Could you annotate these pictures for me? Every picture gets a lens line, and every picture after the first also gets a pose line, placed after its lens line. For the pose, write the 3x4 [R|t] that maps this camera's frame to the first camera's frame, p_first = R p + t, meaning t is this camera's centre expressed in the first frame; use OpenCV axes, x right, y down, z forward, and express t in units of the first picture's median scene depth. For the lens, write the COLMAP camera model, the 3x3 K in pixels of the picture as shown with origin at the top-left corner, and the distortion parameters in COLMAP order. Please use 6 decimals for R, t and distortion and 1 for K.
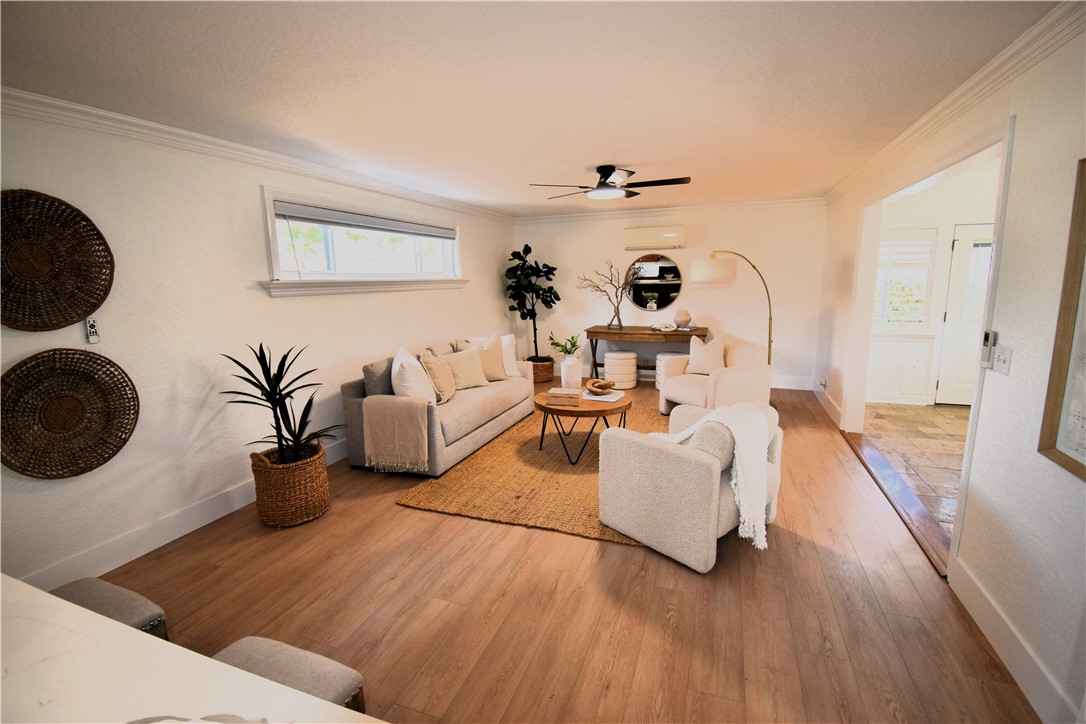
lens RADIAL K [[485.7, 0, 543.0], [0, 485.7, 362.0], [0, 0, 1]] dist [0.019501, 0.000099]
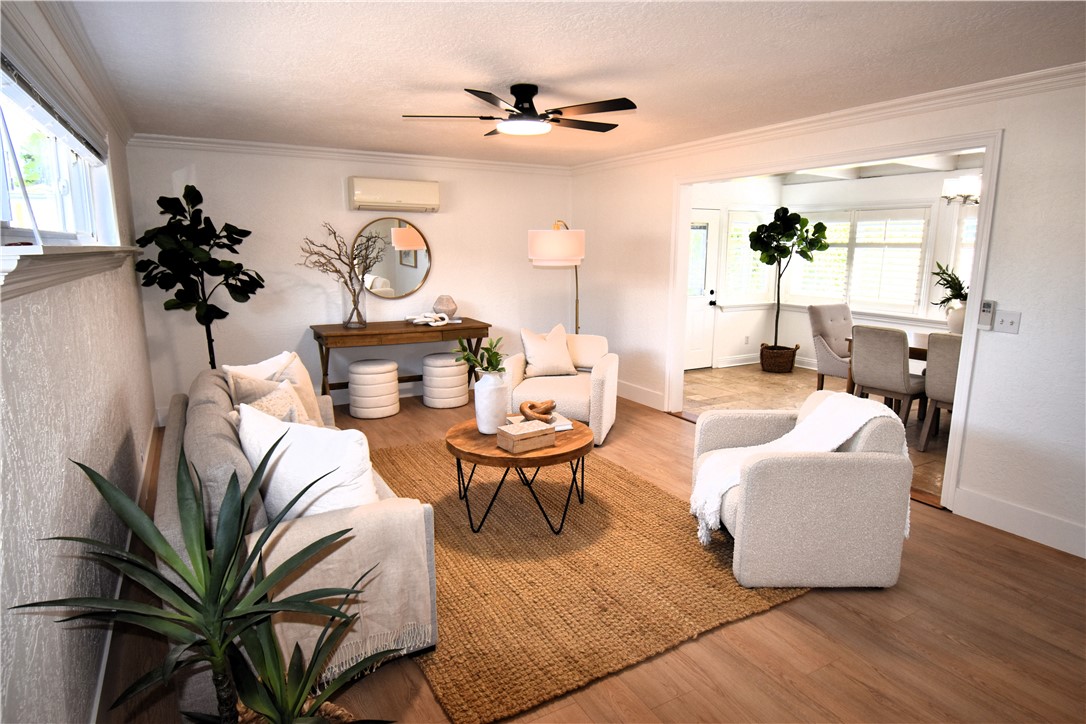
lens RADIAL K [[616.3, 0, 543.0], [0, 616.3, 362.0], [0, 0, 1]] dist [-0.001930, -0.001253]
pose [[0.639606, -0.119874, 0.759299, -0.470912], [0.117031, 0.991437, 0.057940, -0.060166], [-0.759742, 0.051803, 0.648158, 0.391144]]
